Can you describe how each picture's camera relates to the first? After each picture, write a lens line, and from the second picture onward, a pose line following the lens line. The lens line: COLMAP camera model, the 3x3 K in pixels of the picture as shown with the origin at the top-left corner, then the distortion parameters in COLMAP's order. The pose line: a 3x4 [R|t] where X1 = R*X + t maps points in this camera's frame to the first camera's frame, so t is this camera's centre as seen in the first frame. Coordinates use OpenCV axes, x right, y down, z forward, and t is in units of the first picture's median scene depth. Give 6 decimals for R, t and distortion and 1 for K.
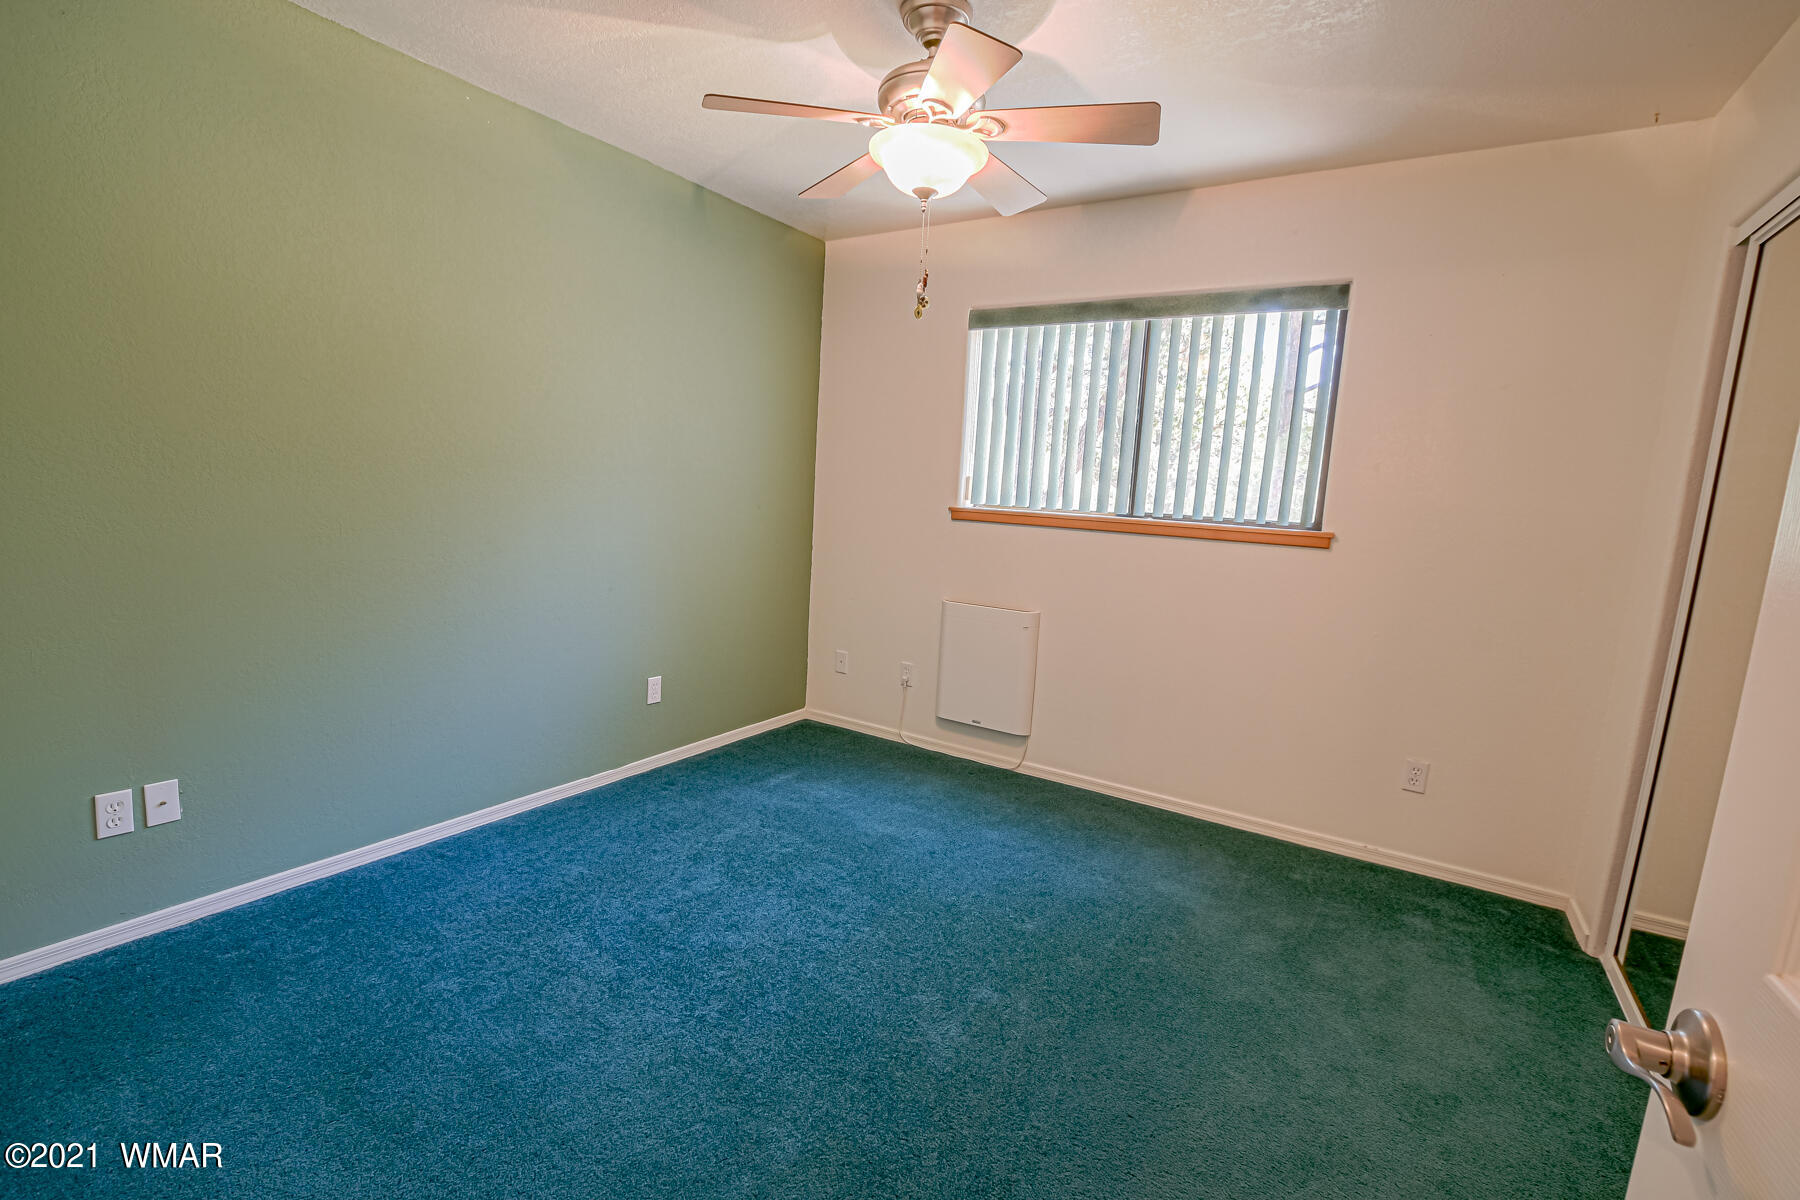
lens RADIAL K [[786.4, 0, 893.5], [0, 786.4, 604.0], [0, 0, 1]] dist [-0.028570, 0.000281]
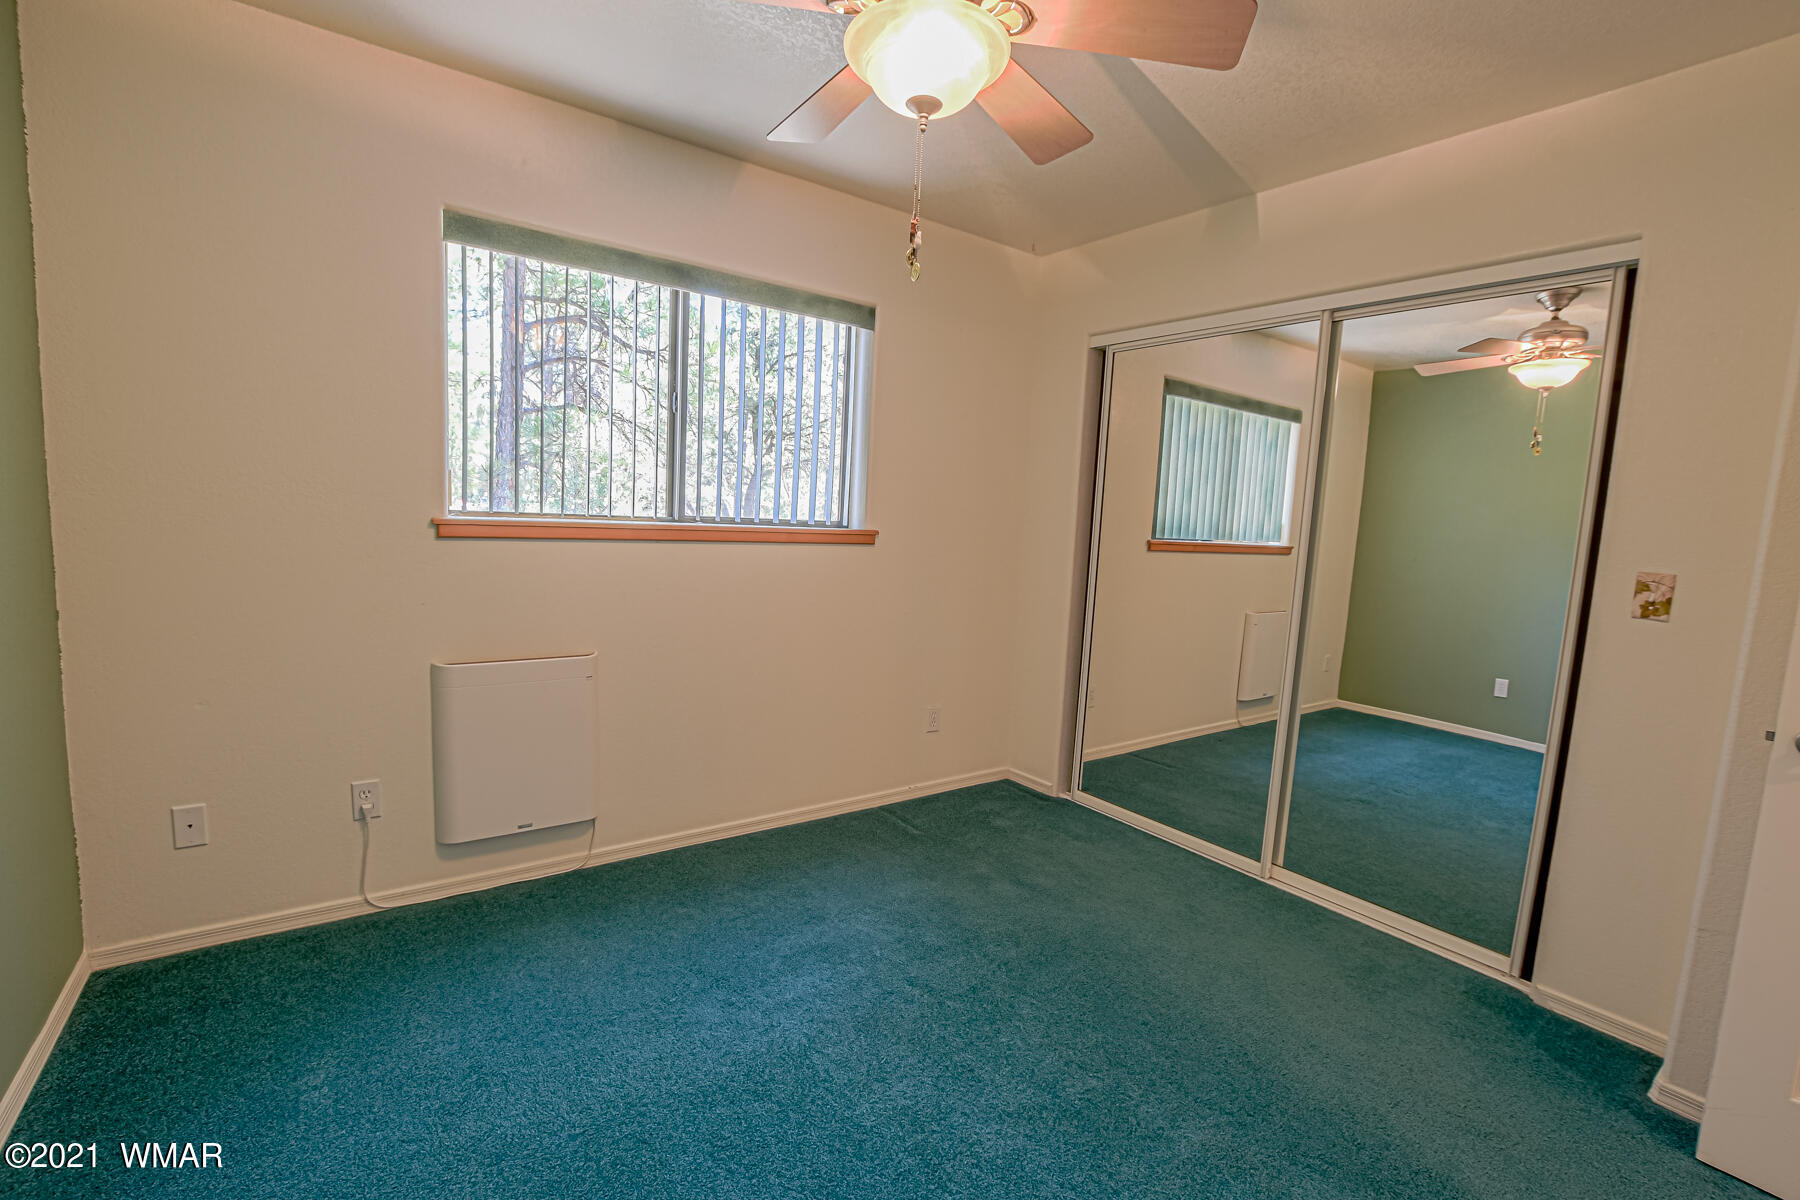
lens RADIAL K [[786.4, 0, 893.5], [0, 786.4, 604.0], [0, 0, 1]] dist [-0.028570, 0.000281]
pose [[0.374204, -0.143662, 0.916151, -0.428549], [0.112397, 0.987670, 0.108968, -0.093960], [-0.920510, 0.062196, 0.385737, 0.480612]]
